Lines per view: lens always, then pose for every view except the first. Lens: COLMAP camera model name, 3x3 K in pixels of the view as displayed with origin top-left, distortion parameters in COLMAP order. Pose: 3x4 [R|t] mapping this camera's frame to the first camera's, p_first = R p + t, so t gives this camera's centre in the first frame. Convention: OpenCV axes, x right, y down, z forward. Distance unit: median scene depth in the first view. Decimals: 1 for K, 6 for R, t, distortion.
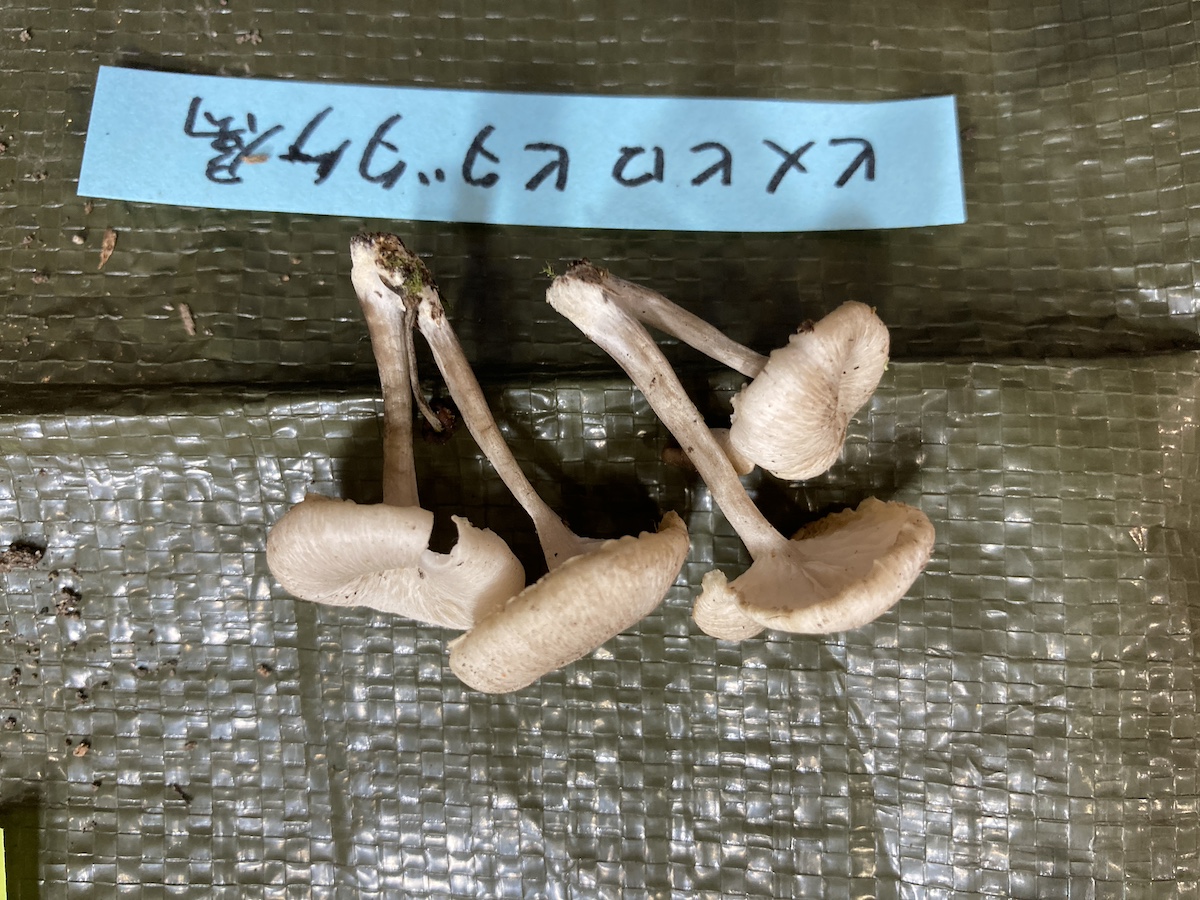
lens RADIAL K [[968.8, 0, 600.0], [0, 968.8, 450.0], [0, 0, 1]] dist [0.008574, -0.009041]
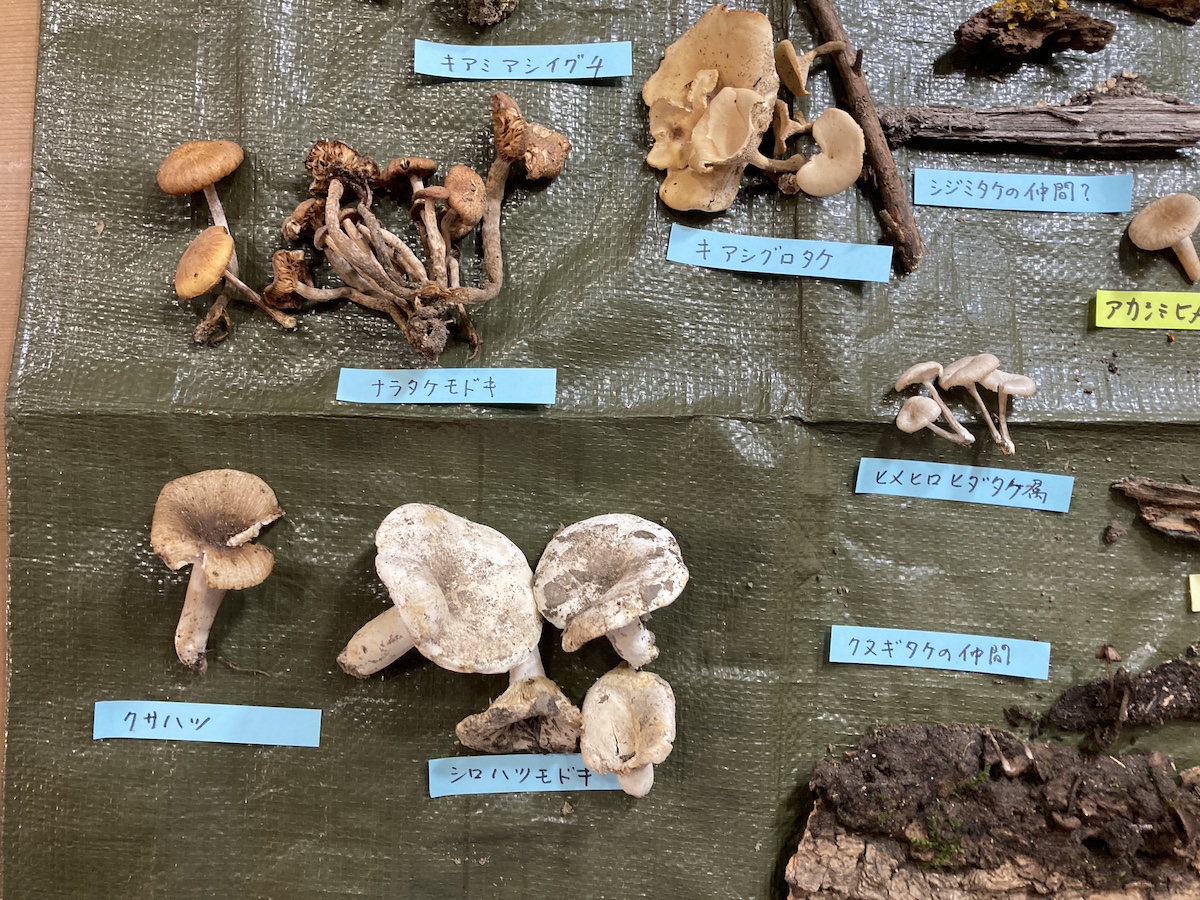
lens RADIAL K [[977.2, 0, 581.9], [0, 977.2, 447.5], [0, 0, 1]] dist [0.005751, 0.002412]
pose [[-0.998174, -0.052350, -0.030134, 1.663254], [0.050753, -0.997381, 0.051535, -0.457313], [-0.032753, 0.049912, 0.998216, -3.060727]]
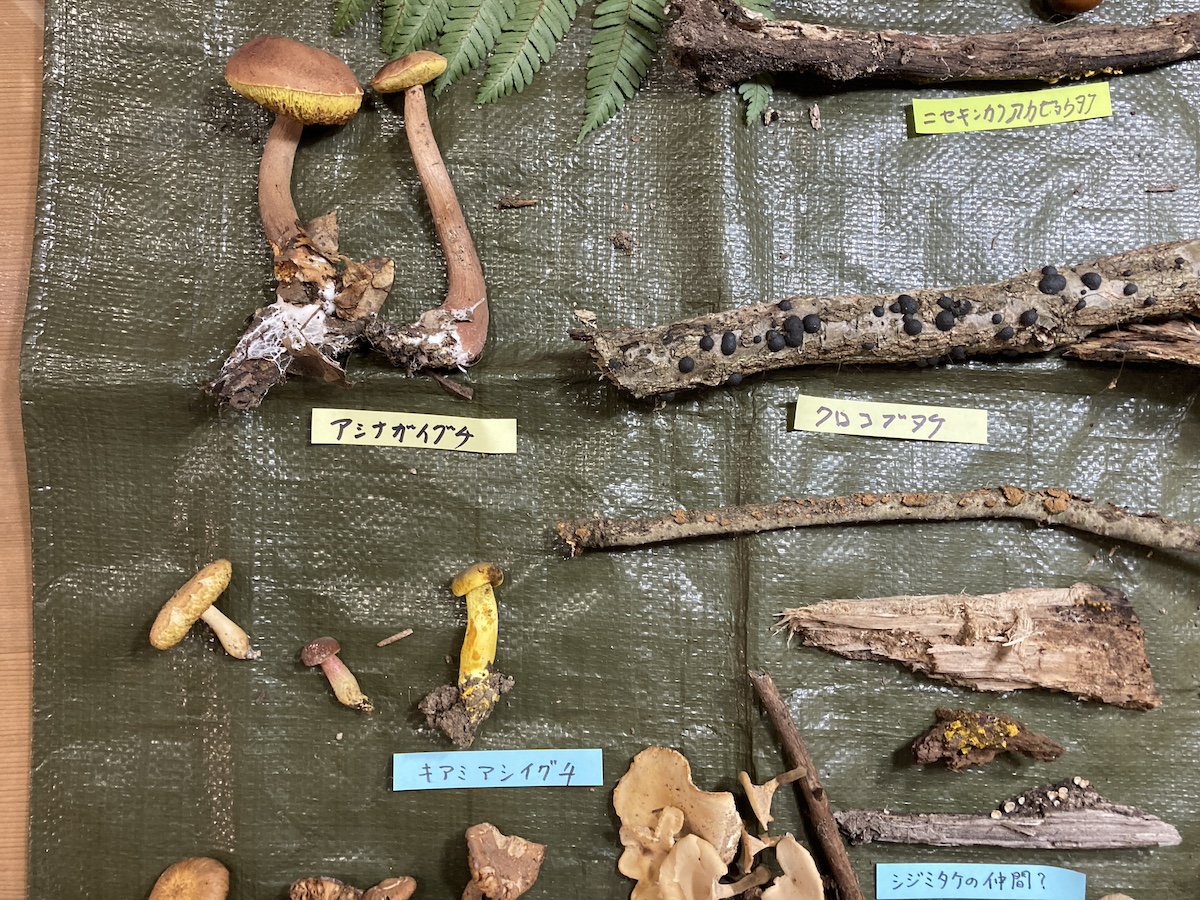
lens RADIAL K [[968.8, 0, 600.0], [0, 968.8, 450.0], [0, 0, 1]] dist [0.008574, -0.009041]
pose [[-0.998823, -0.040189, -0.027170, 1.597207], [0.038355, -0.997150, 0.064964, 2.505665], [-0.029703, 0.063846, 0.997518, -3.365867]]
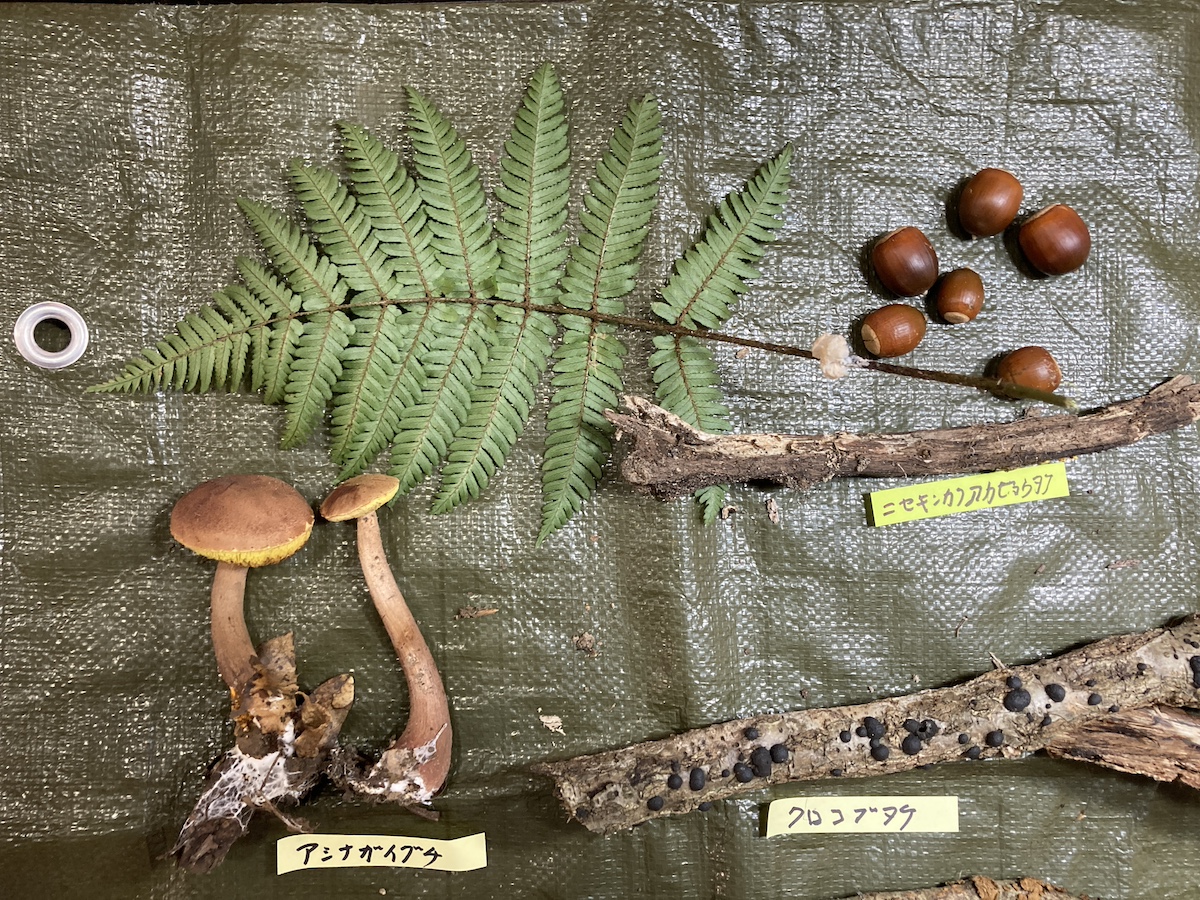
lens RADIAL K [[989.1, 0, 600.0], [0, 989.1, 450.0], [0, 0, 1]] dist [-0.002588, -0.005389]
pose [[-0.998790, 0.003414, -0.049052, 1.562465], [-0.006430, -0.998090, 0.061448, 4.314777], [-0.048748, 0.061689, 0.996904, -3.506895]]
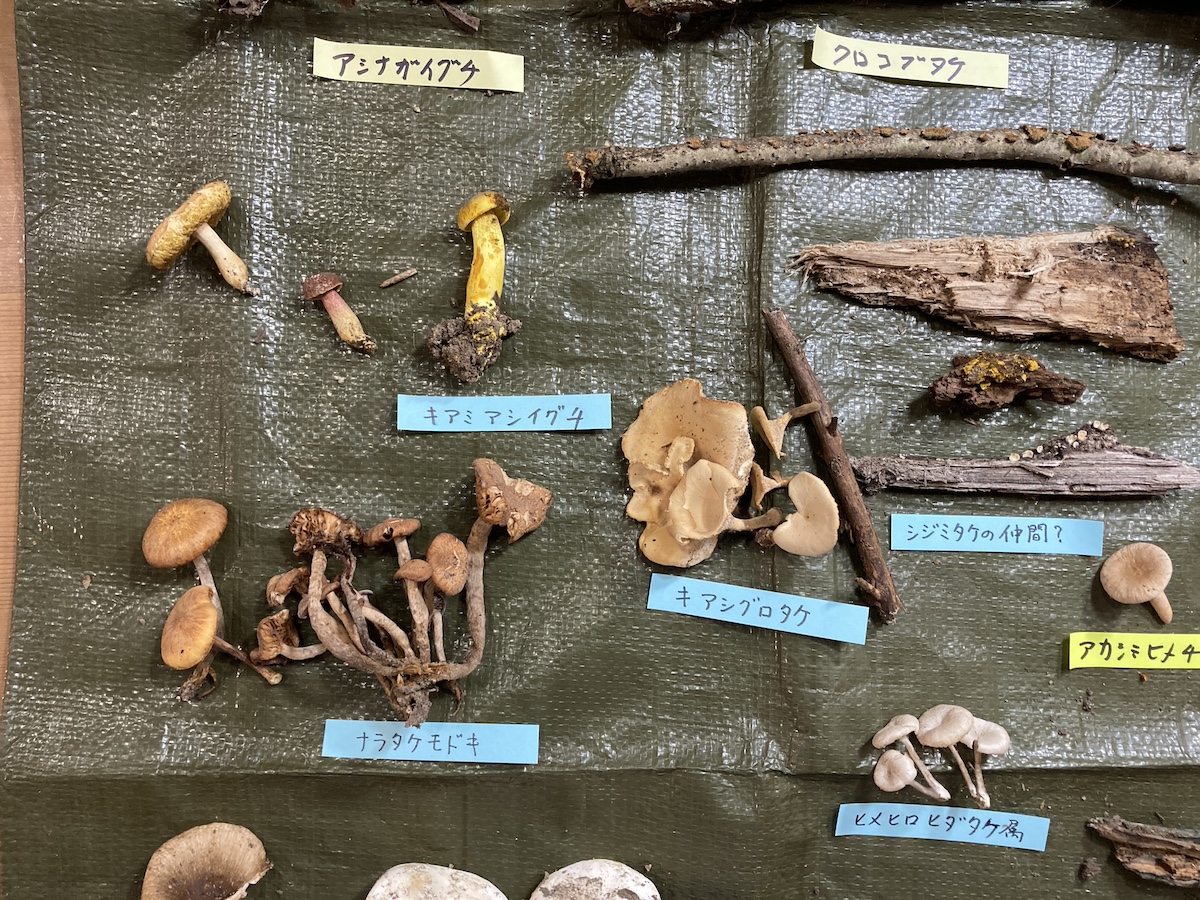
lens RADIAL K [[968.8, 0, 600.0], [0, 968.8, 450.0], [0, 0, 1]] dist [0.008574, -0.009041]
pose [[-0.998436, -0.044777, -0.033486, 1.595636], [0.043185, -0.997968, 0.046855, 1.034910], [-0.035516, 0.045336, 0.998340, -3.165782]]
